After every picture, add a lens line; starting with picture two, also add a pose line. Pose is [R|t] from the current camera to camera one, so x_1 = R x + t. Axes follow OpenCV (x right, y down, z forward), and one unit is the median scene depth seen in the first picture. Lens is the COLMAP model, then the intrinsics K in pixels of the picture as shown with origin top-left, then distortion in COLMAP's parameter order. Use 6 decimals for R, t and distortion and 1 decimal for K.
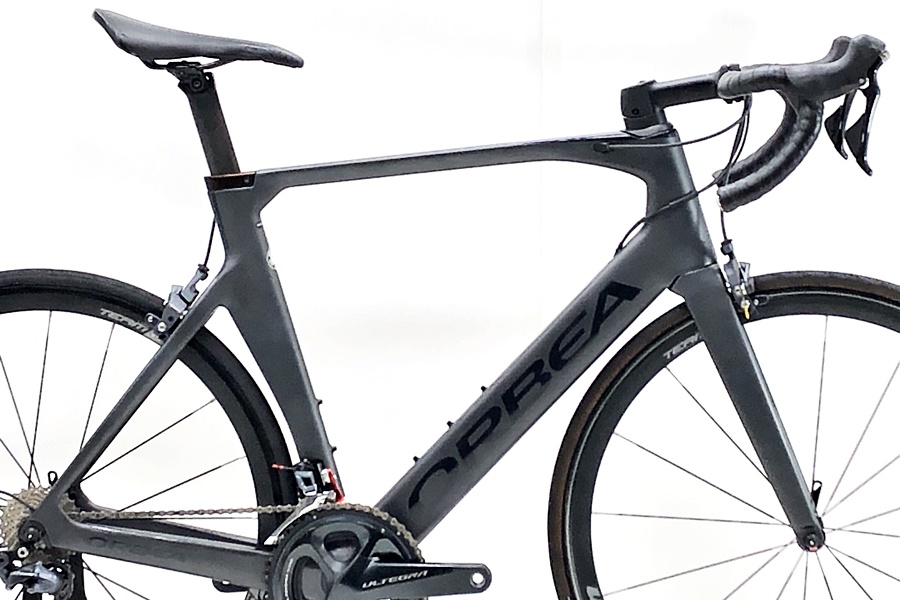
lens RADIAL K [[2552.4, 0, 445.6], [0, 2552.4, 300.0], [0, 0, 1]] dist [0.176584, 0.000000]
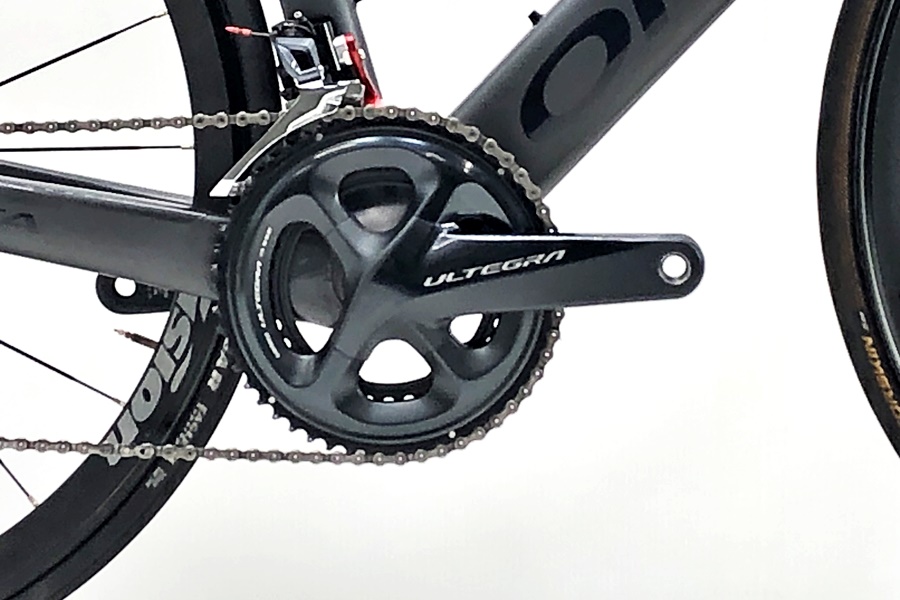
lens RADIAL K [[3366.0, 0, 453.3], [0, 3366.0, 303.4], [0, 0, 1]] dist [0.229675, 0.000000]
pose [[0.999694, 0.000297, 0.024739, -0.041948], [-0.001338, 0.999114, 0.042068, 0.089186], [-0.024705, -0.042088, 0.998808, 0.389573]]
